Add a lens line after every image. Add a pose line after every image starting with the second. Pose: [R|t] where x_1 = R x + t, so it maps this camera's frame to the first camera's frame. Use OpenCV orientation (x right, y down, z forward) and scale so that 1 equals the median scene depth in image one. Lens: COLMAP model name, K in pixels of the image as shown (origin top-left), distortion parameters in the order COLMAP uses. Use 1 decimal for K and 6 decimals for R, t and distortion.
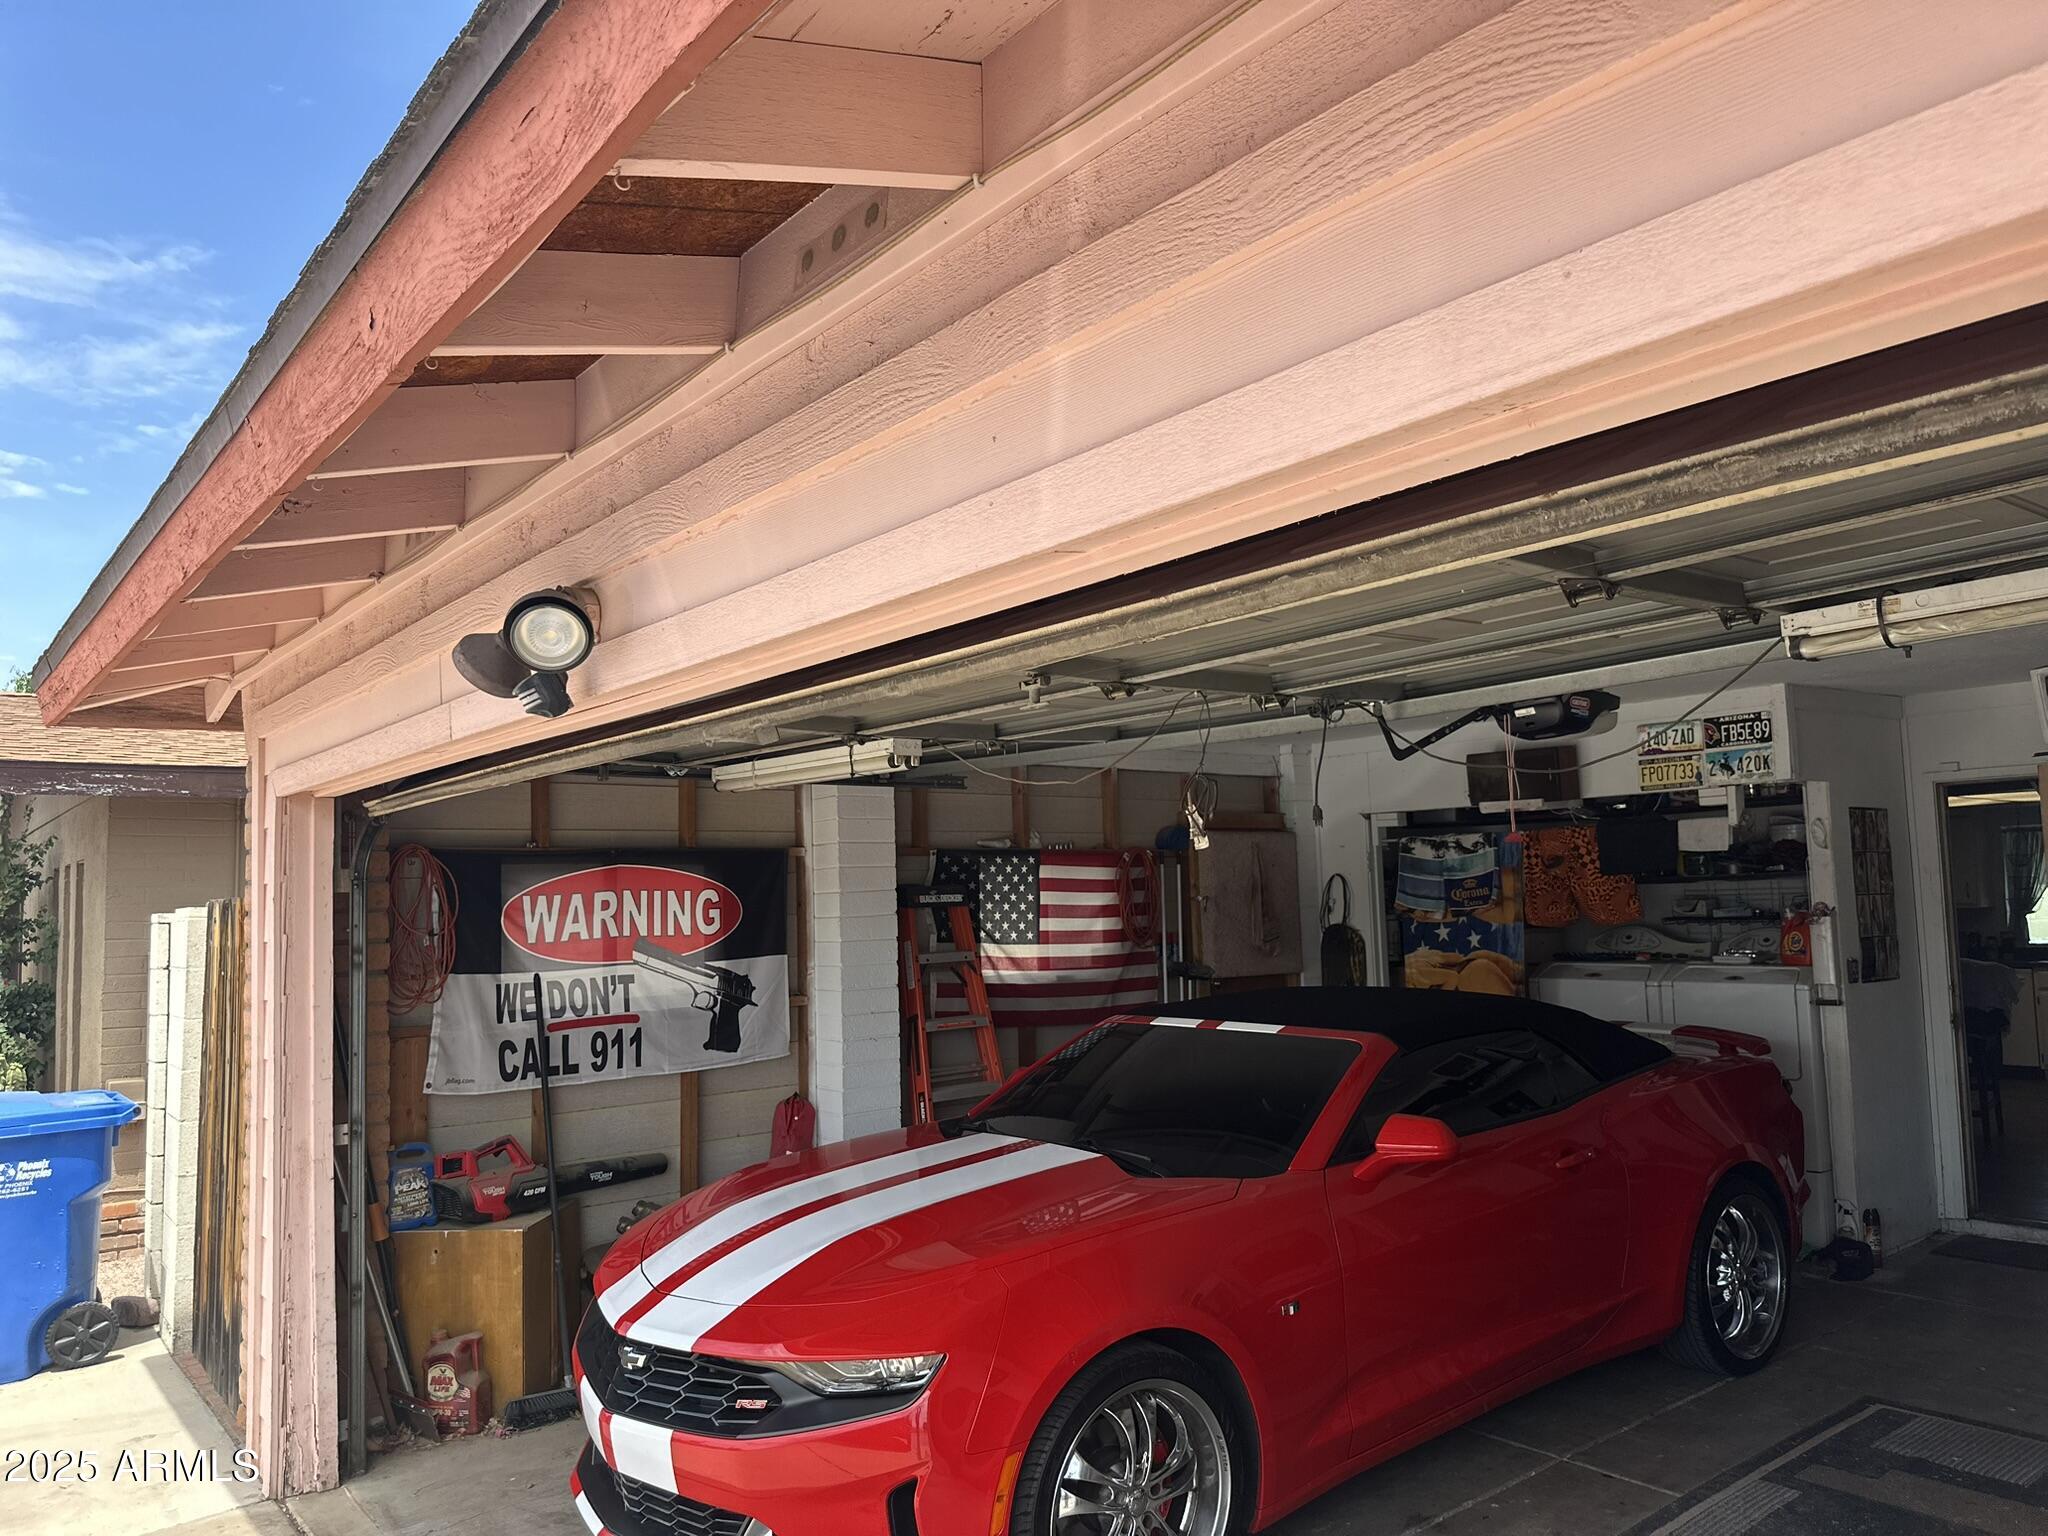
lens RADIAL K [[1459.4, 0, 1024.9], [0, 1459.4, 770.8], [0, 0, 1]] dist [0.036878, -0.040203]
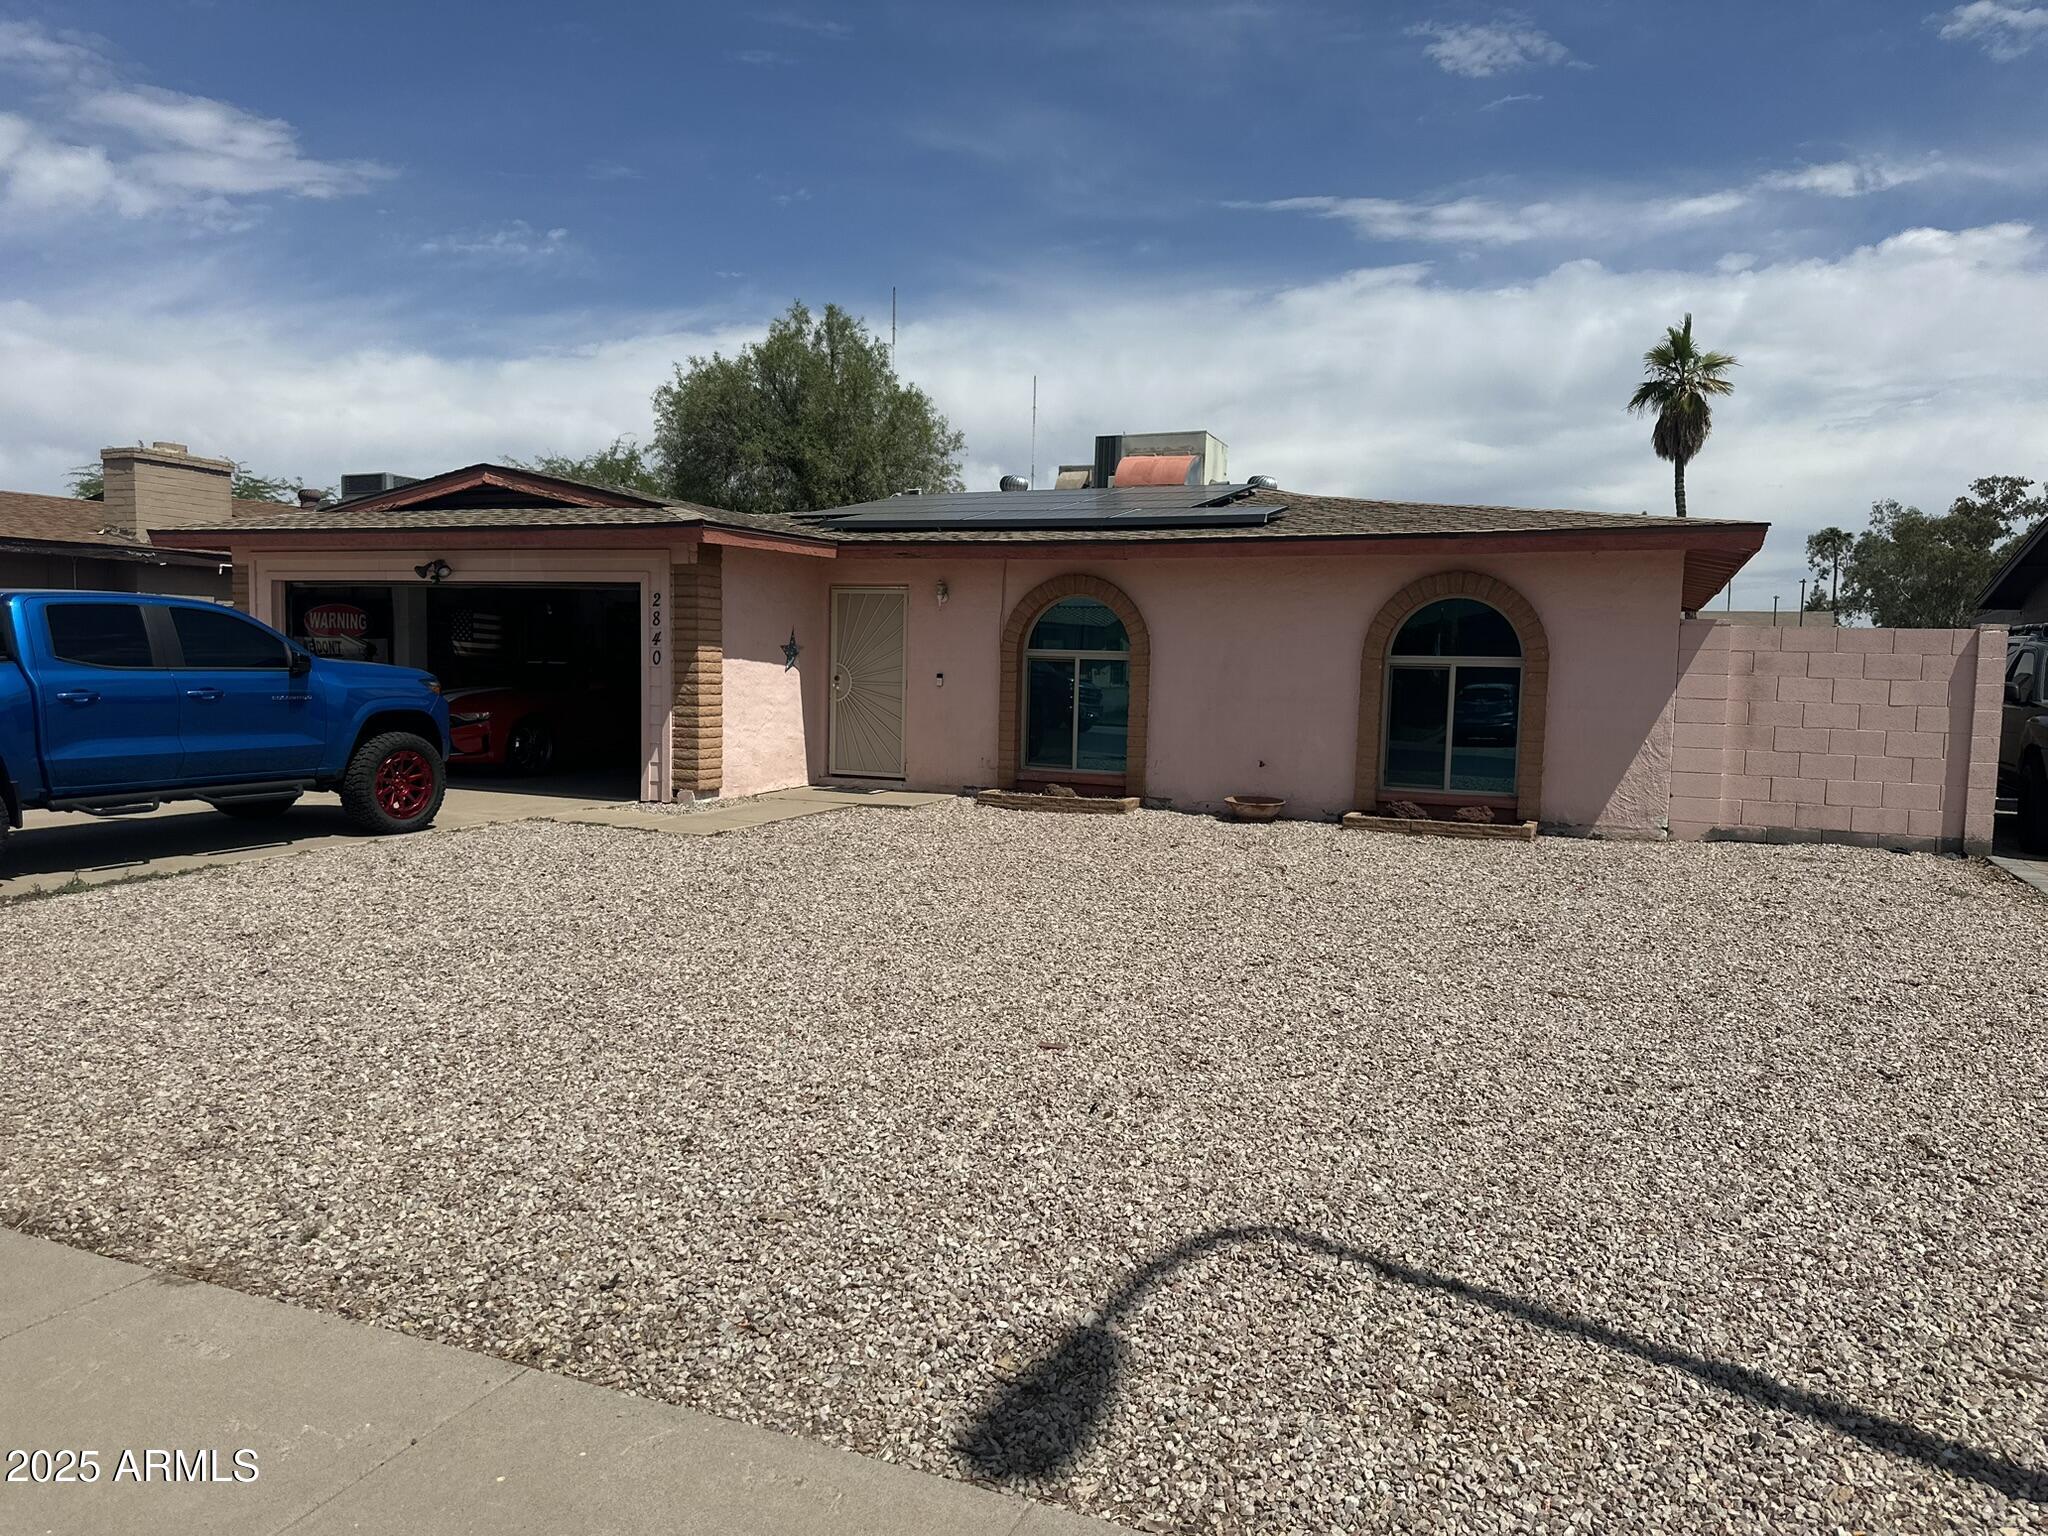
lens RADIAL K [[1459.4, 0, 1024.5], [0, 1459.4, 769.7], [0, 0, 1]] dist [0.036878, -0.040203]
pose [[0.886796, 0.016446, 0.461868, -0.333827], [-0.089877, 0.986424, 0.137442, -0.113410], [-0.453337, -0.163395, 0.876235, -1.878862]]
